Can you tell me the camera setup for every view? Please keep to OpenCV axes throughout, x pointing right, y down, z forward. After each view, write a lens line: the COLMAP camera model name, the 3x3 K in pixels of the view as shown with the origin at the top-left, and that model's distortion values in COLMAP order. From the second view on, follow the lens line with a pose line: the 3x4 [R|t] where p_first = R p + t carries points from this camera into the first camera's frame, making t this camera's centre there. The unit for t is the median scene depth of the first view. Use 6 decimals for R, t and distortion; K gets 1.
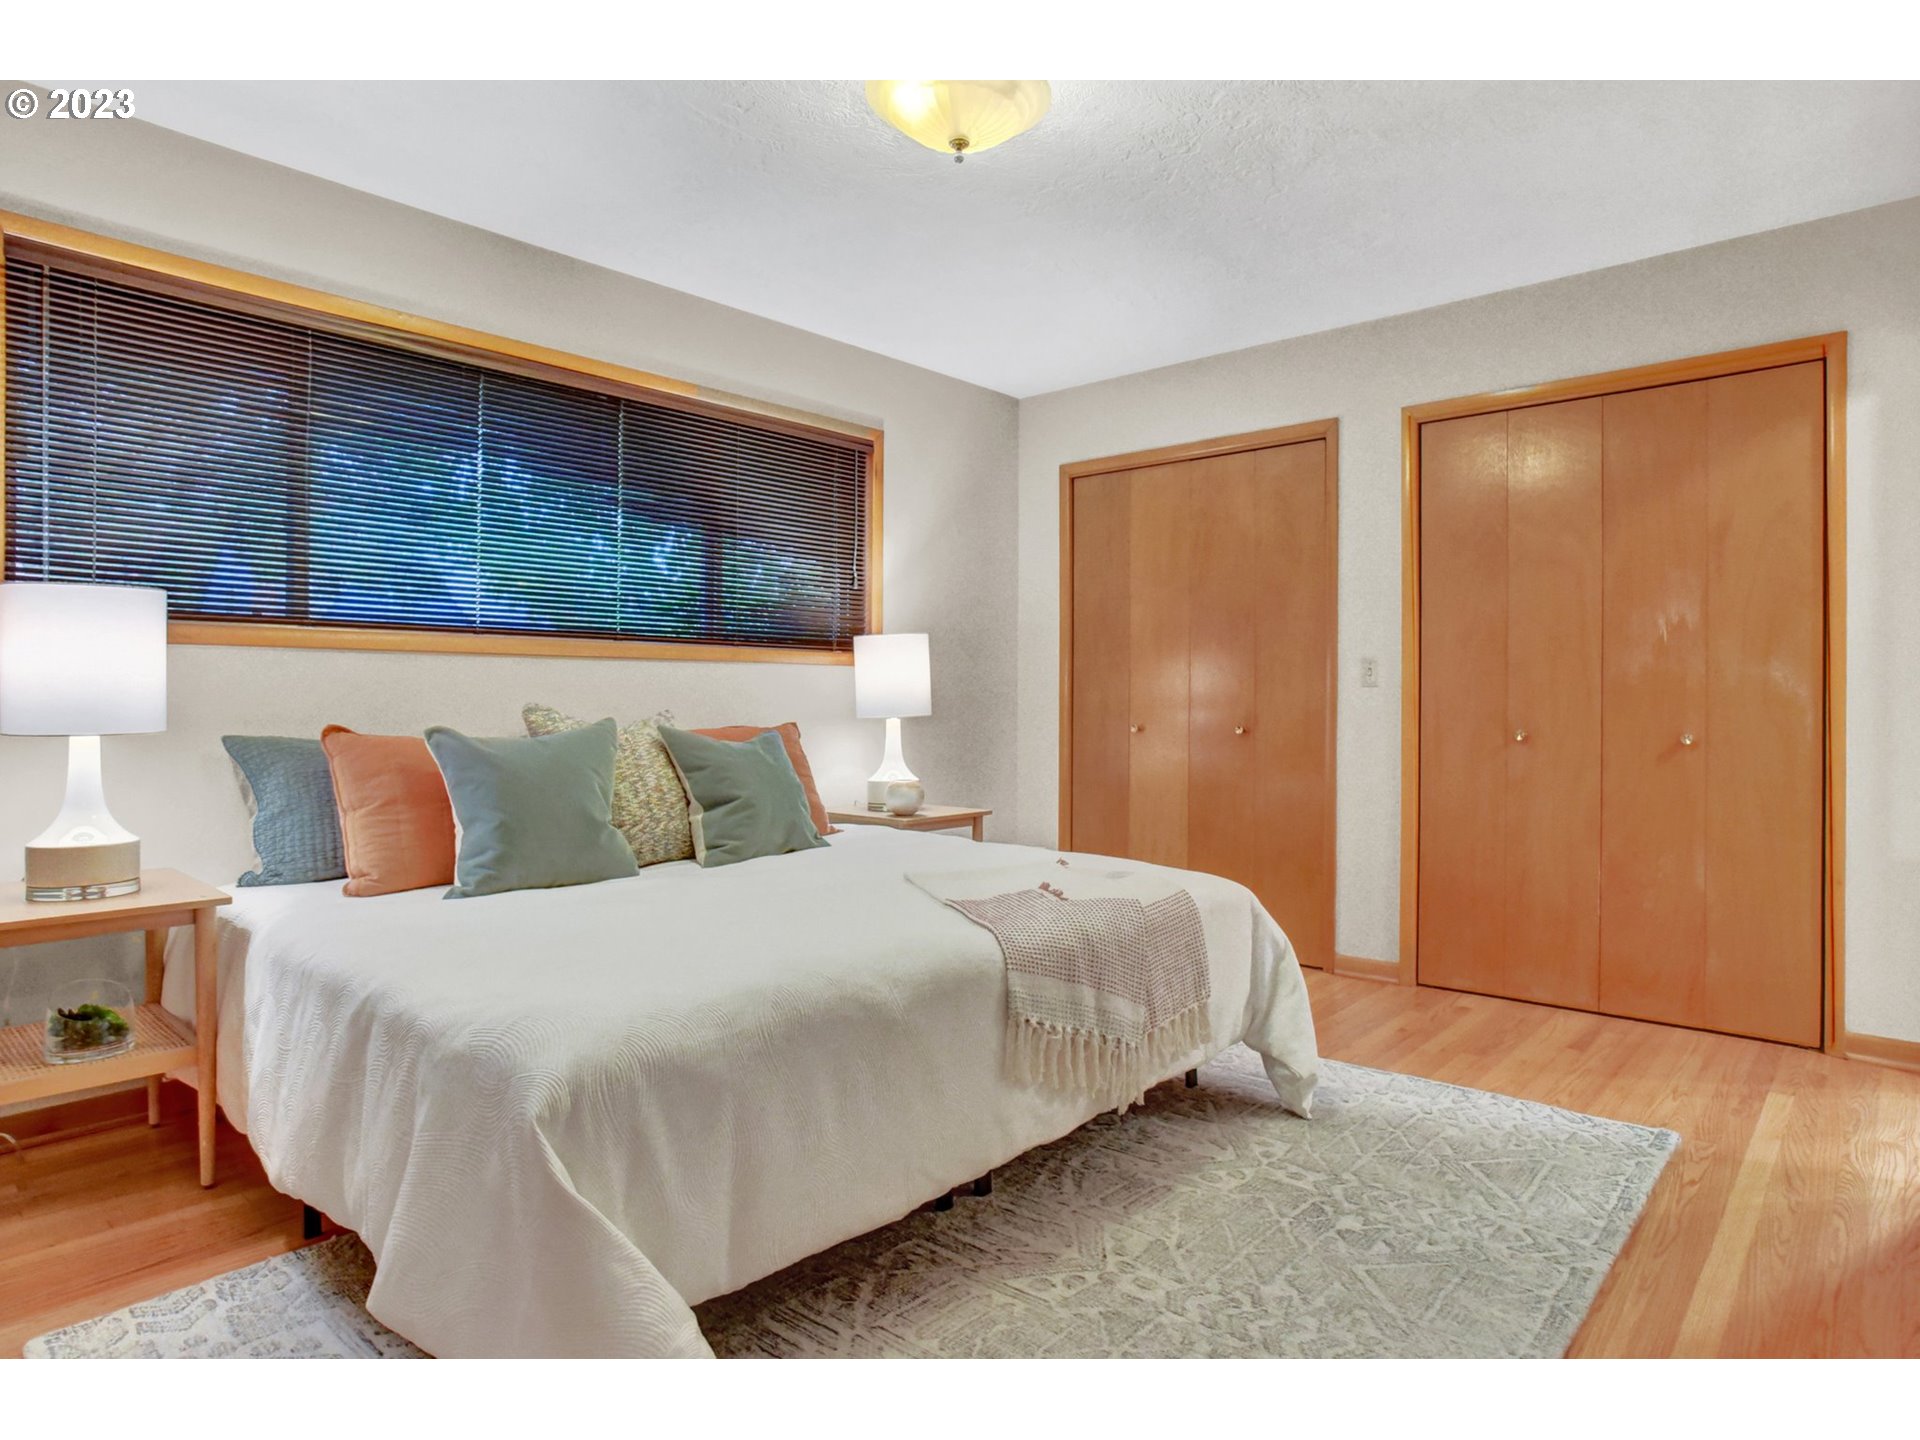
lens RADIAL K [[1118.4, 0, 1014.5], [0, 1118.4, 711.7], [0, 0, 1]] dist [-0.051393, -0.000178]
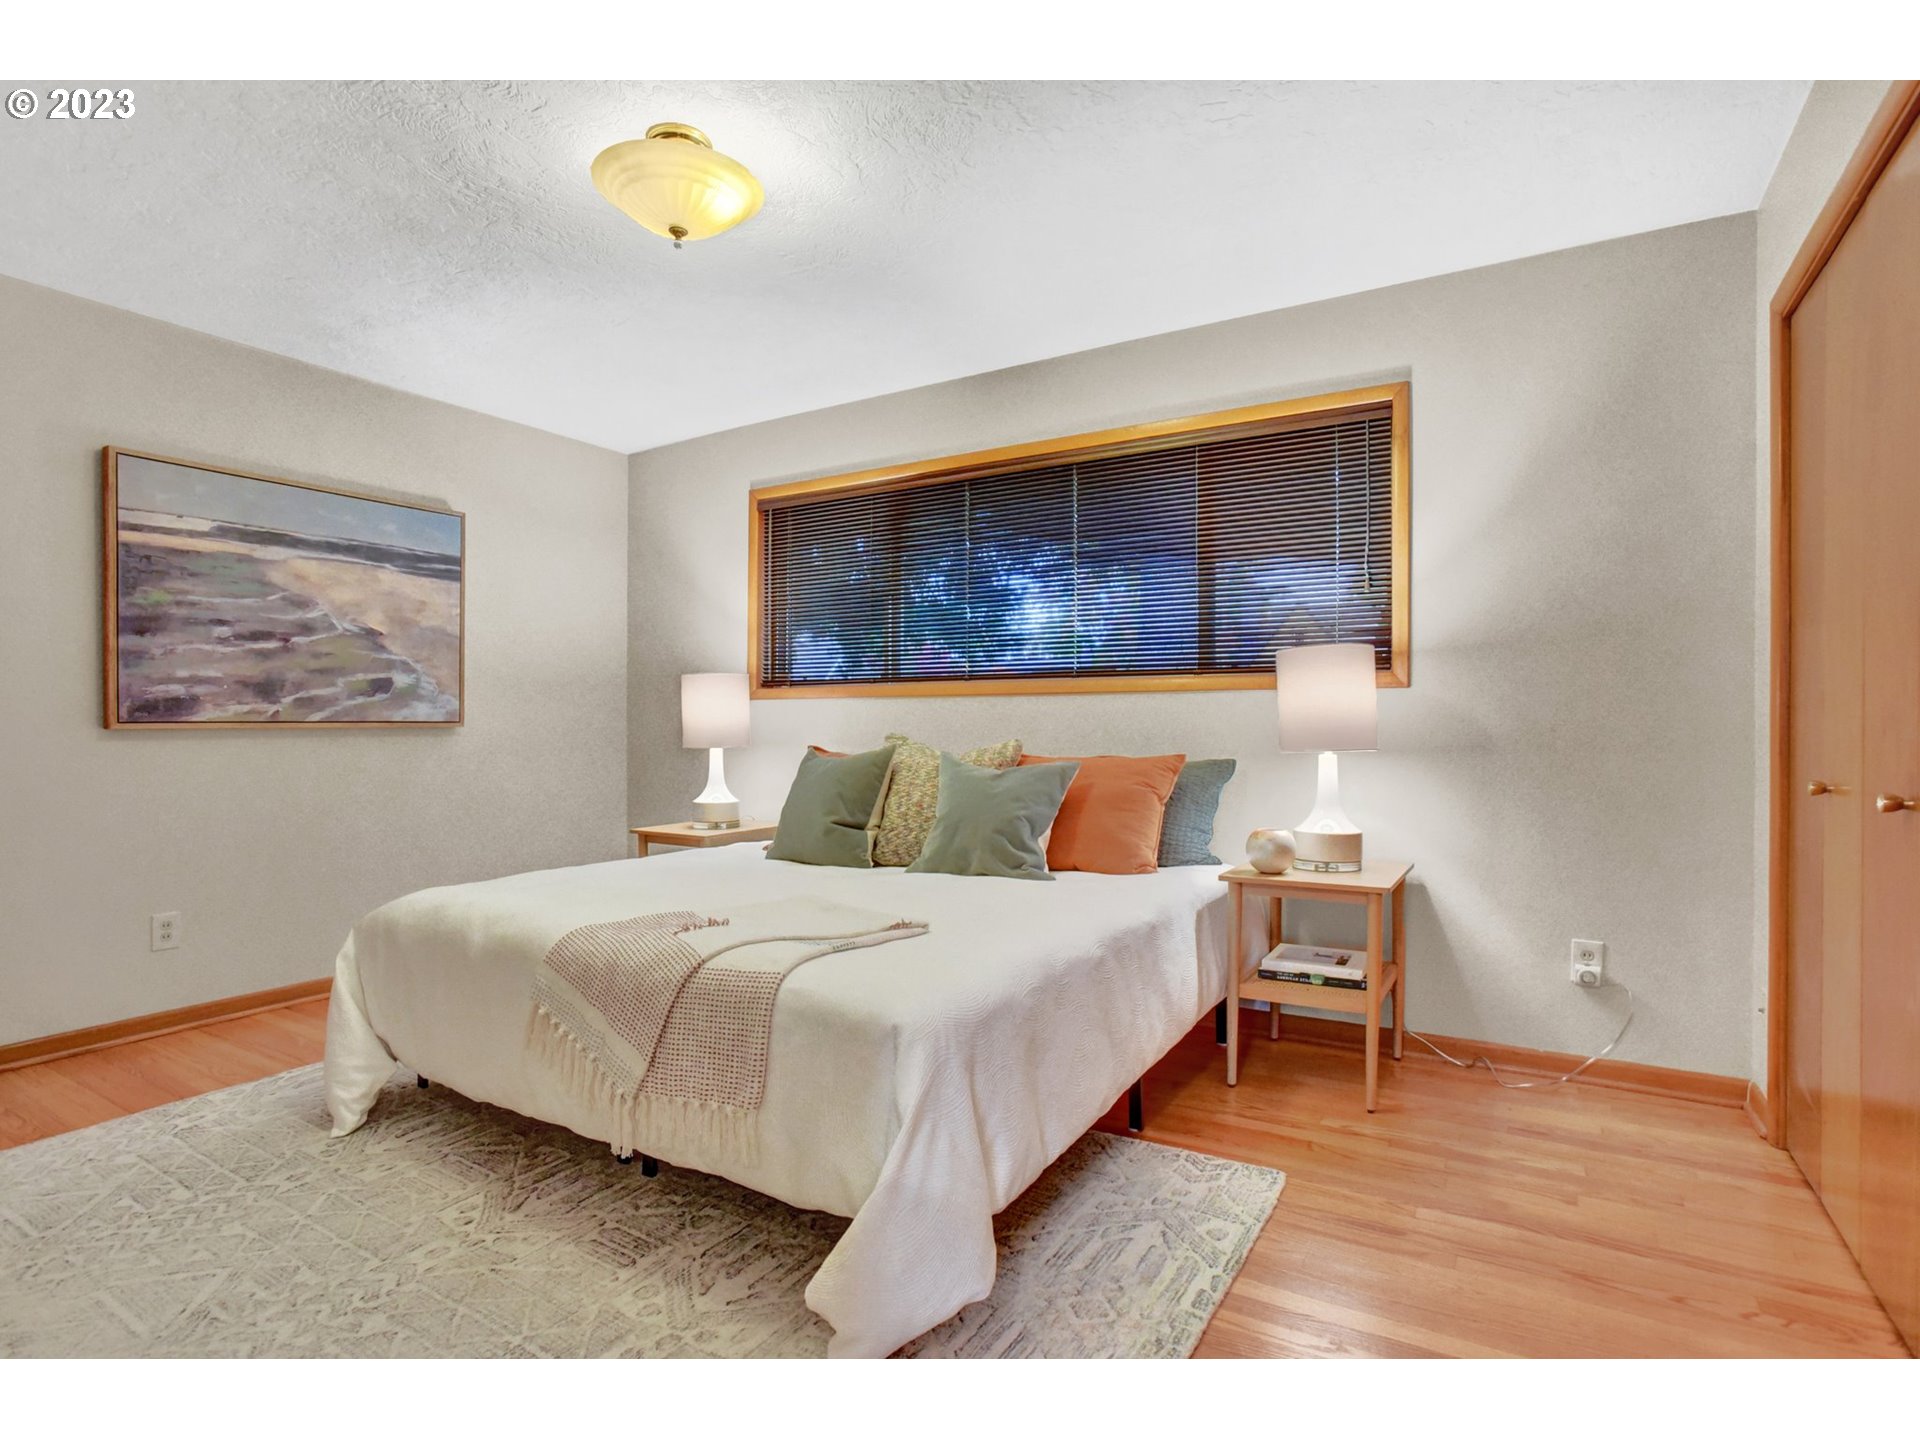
lens RADIAL K [[994.9, 0, 960.0], [0, 994.9, 720.0], [0, 0, 1]] dist [-0.075058, 0.046693]
pose [[0.139564, -0.008532, -0.990176, 0.642730], [-0.007028, 0.999929, -0.009607, -0.010238], [0.990188, 0.008300, 0.139494, 0.757559]]
